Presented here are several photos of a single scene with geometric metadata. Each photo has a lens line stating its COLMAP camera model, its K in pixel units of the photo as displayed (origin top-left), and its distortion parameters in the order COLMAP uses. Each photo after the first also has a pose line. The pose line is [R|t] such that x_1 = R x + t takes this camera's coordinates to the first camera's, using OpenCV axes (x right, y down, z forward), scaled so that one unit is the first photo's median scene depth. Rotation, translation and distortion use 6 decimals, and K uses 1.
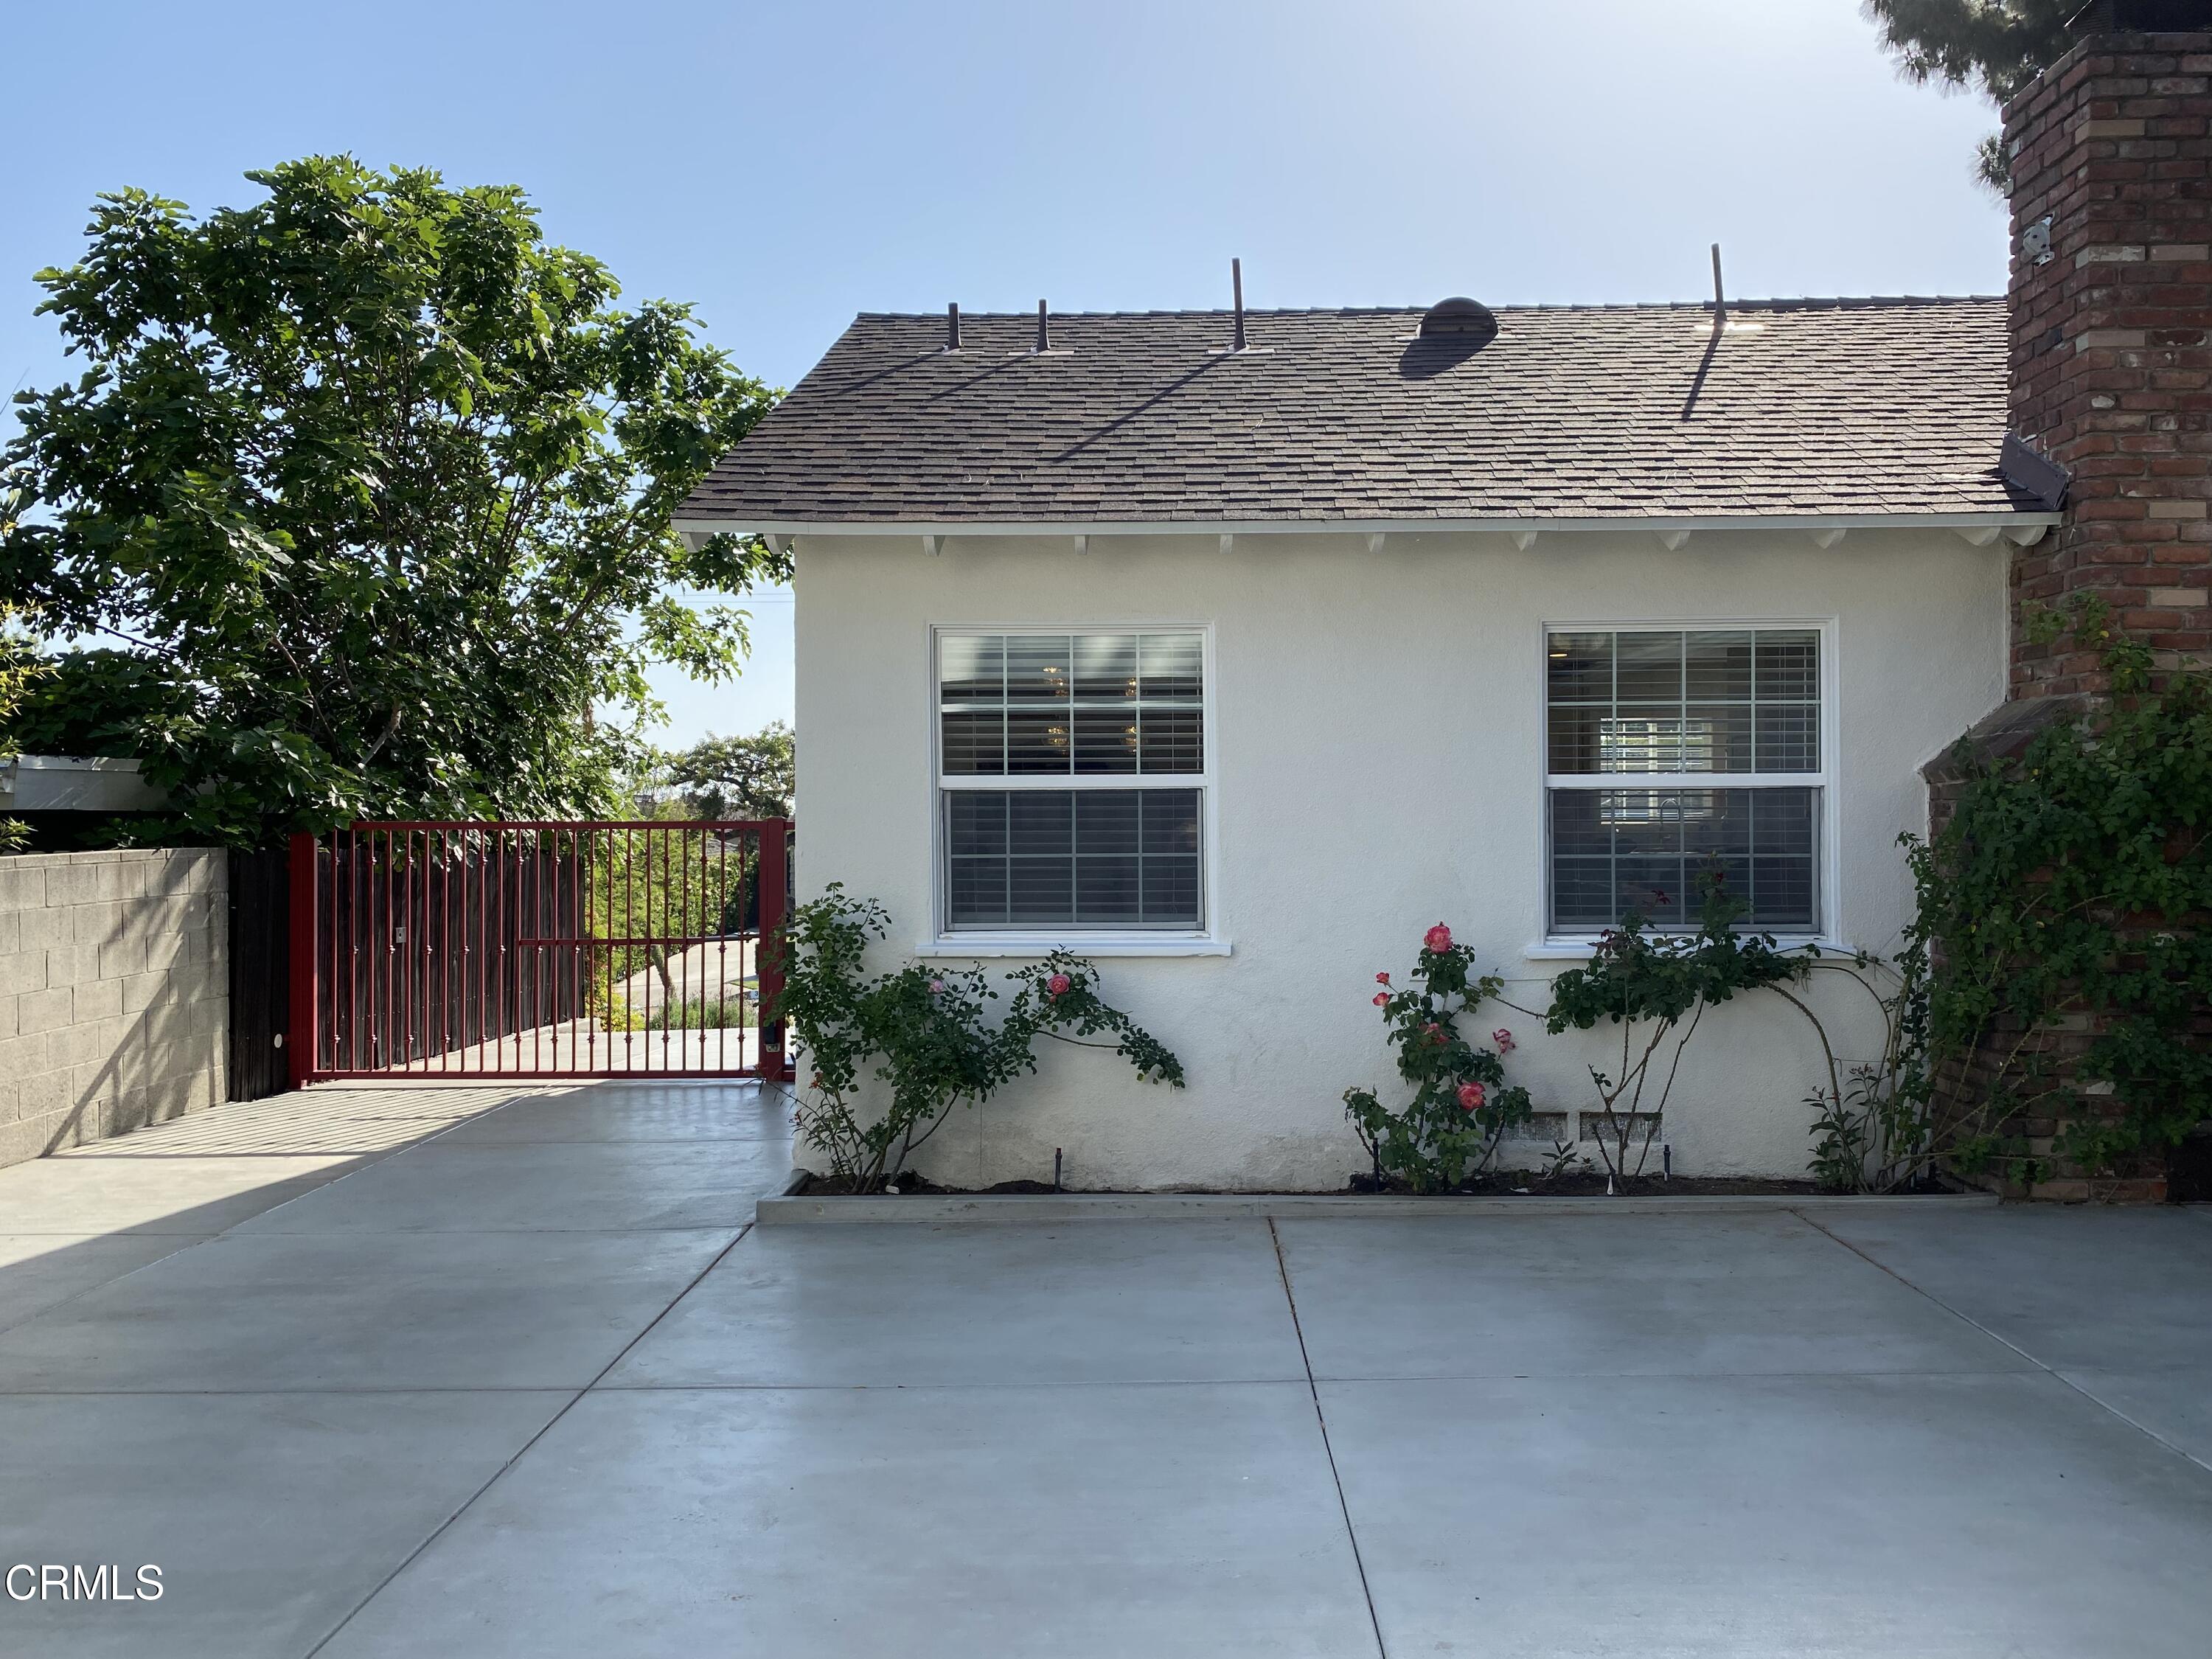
lens RADIAL K [[1650.9, 0, 1106.0], [0, 1650.9, 829.5], [0, 0, 1]] dist [0.023128, 0.000316]
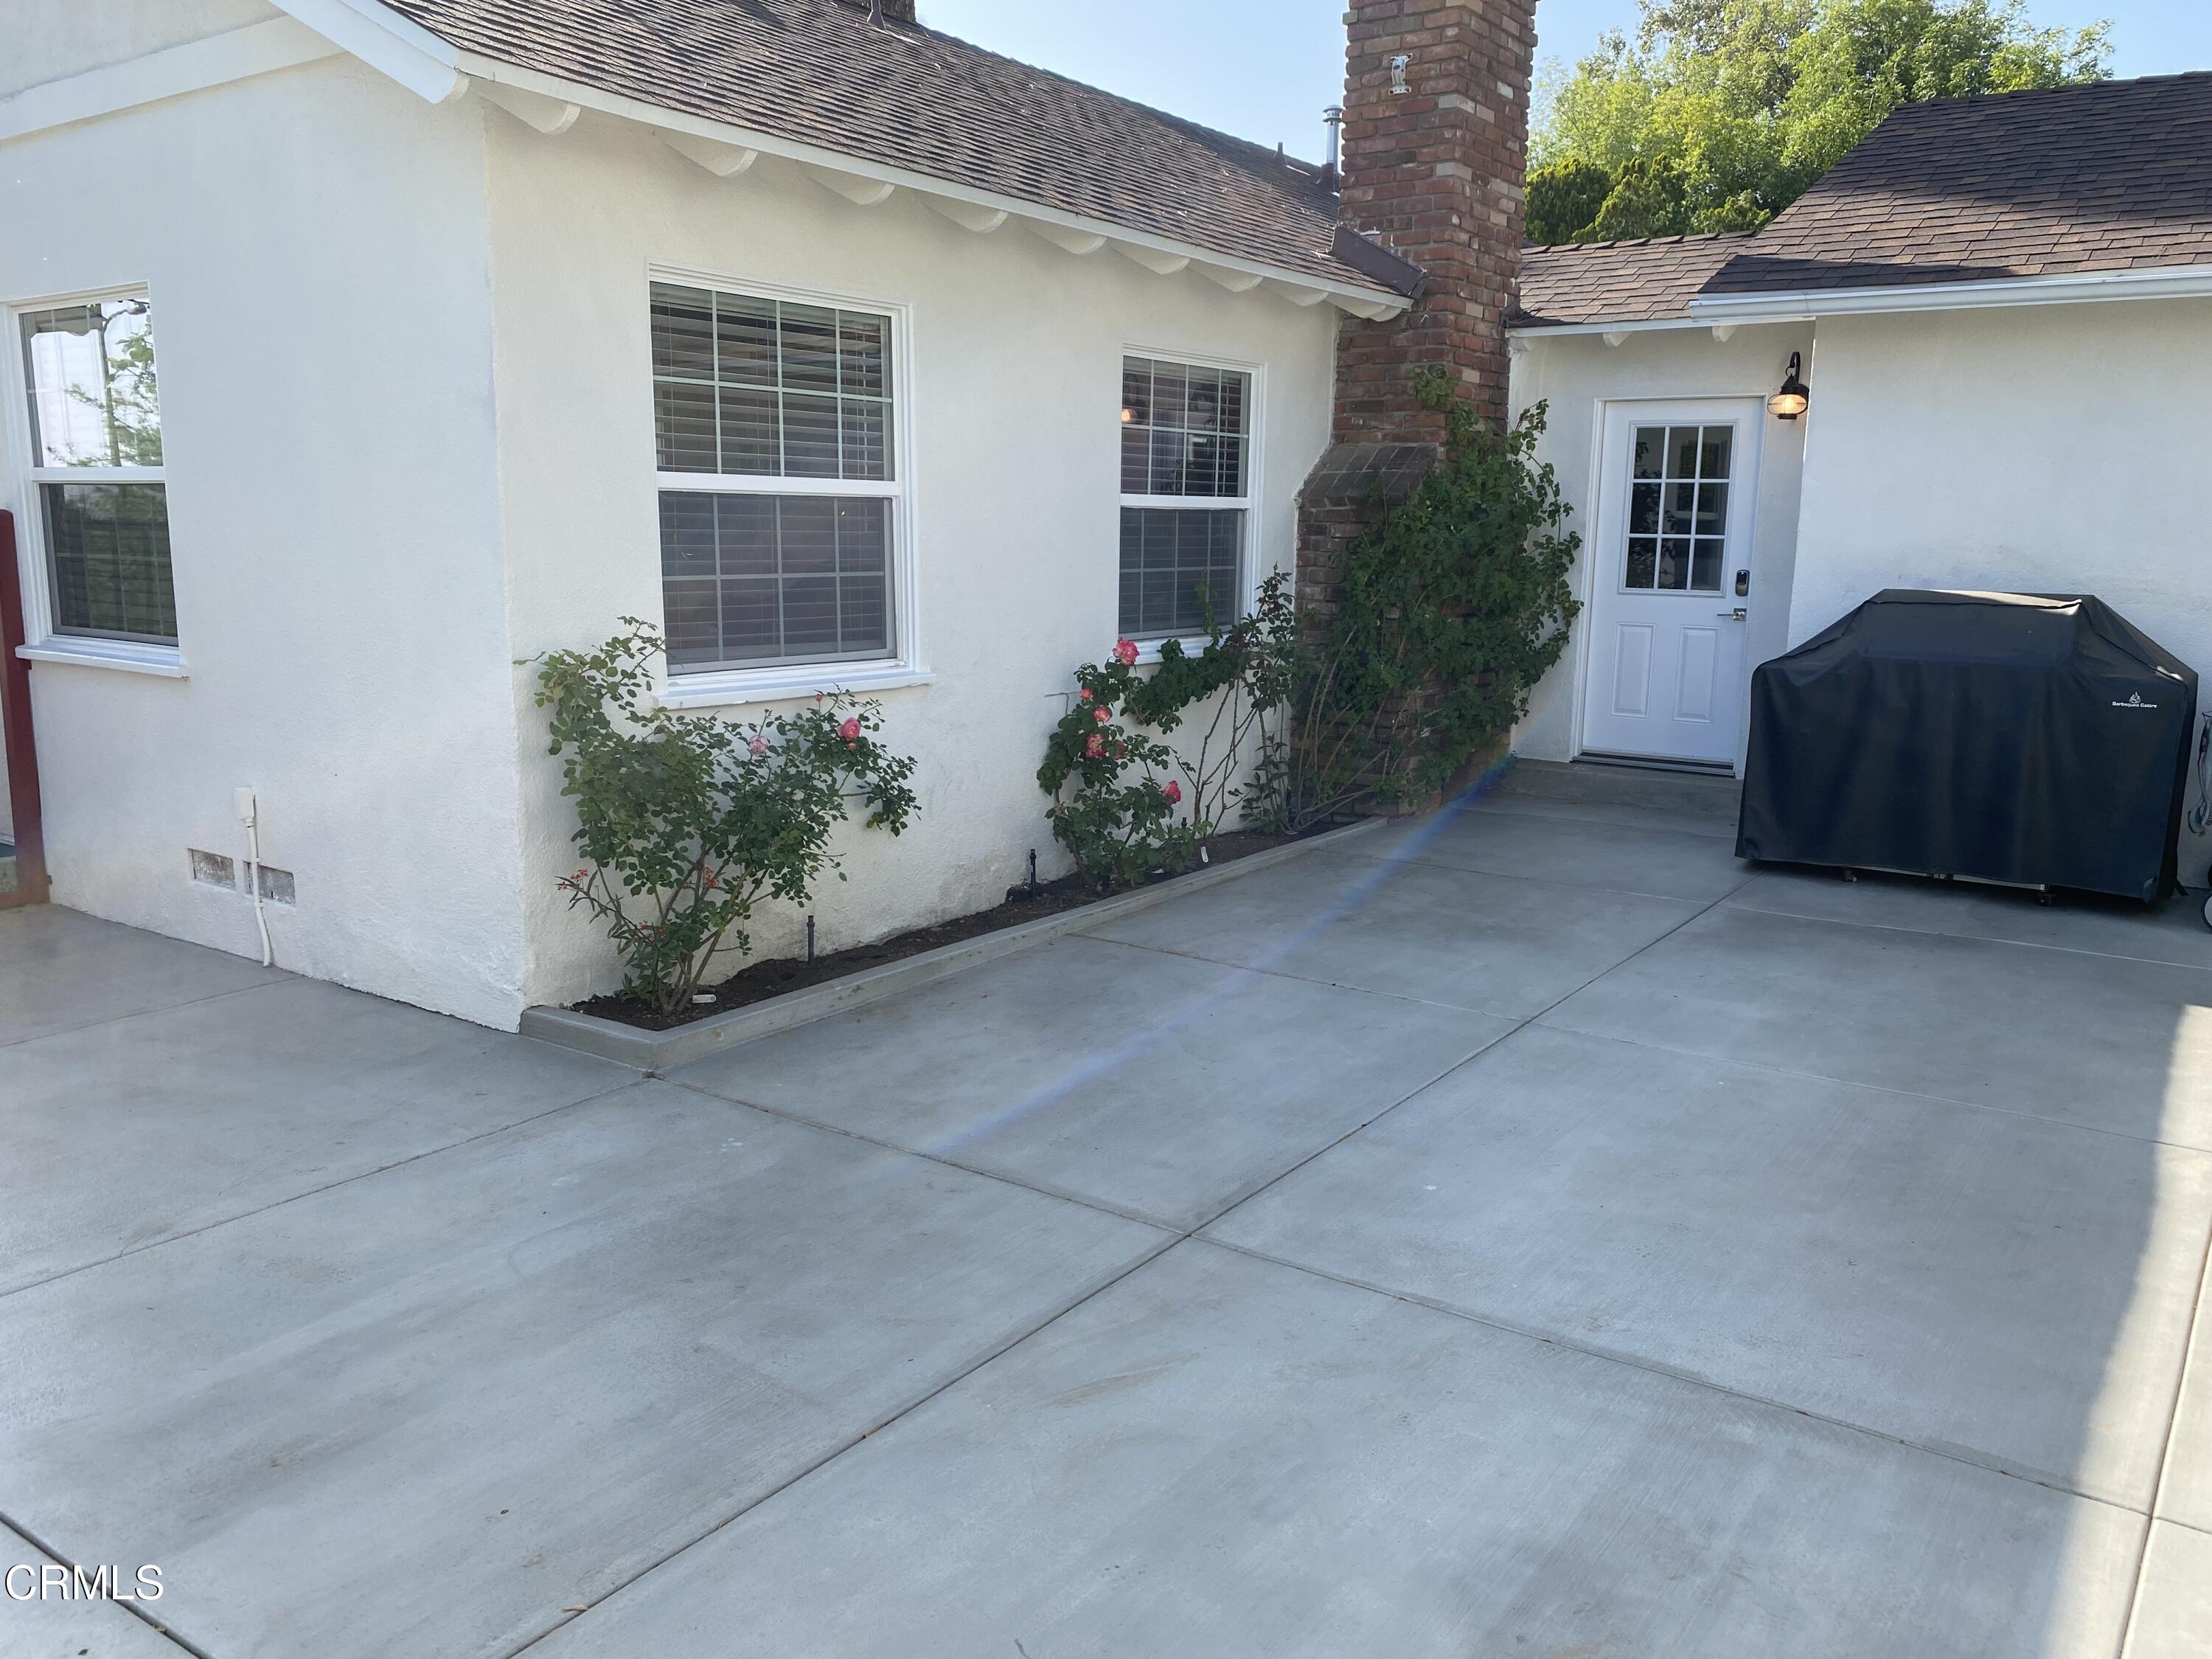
lens RADIAL K [[1683.3, 0, 1106.0], [0, 1683.3, 829.5], [0, 0, 1]] dist [0.092797, -0.001103]
pose [[0.559418, -0.138515, 0.817230, -0.670960], [-0.009717, 0.984775, 0.173565, -0.008596], [-0.828829, -0.105036, 0.549554, 0.388534]]
